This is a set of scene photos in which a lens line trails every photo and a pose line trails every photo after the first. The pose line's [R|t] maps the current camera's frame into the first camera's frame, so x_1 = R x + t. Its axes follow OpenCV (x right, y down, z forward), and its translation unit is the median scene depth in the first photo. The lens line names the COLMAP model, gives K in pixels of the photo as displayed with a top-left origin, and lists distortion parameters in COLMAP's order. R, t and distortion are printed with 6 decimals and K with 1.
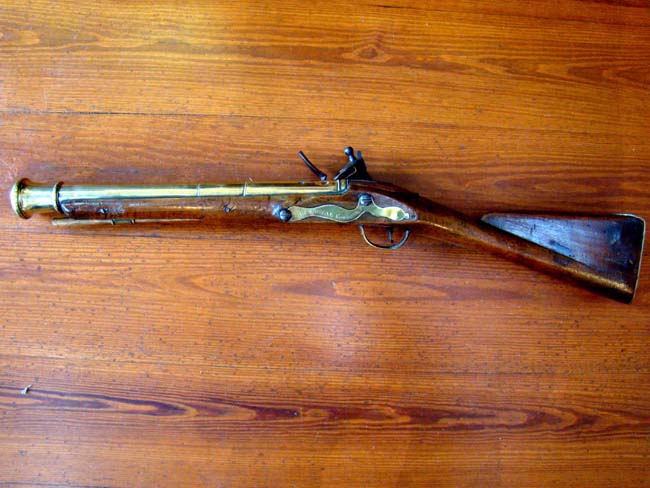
lens RADIAL K [[585.0, 0, 325.0], [0, 585.0, 243.9], [0, 0, 1]] dist [-0.163318, 0.017274]
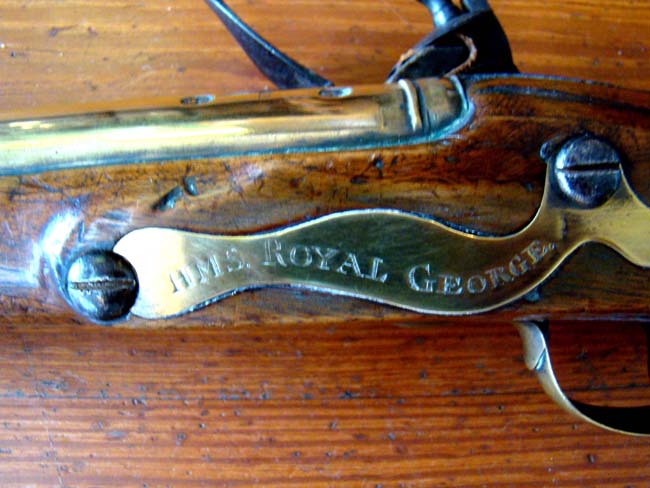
lens RADIAL K [[585.0, 0, 325.2], [0, 585.0, 244.3], [0, 0, 1]] dist [-0.163318, 0.017274]
pose [[0.998922, -0.041304, 0.021178, -0.007078], [0.043050, 0.995014, -0.089970, -0.042510], [-0.017356, 0.090784, 0.995719, 0.815327]]
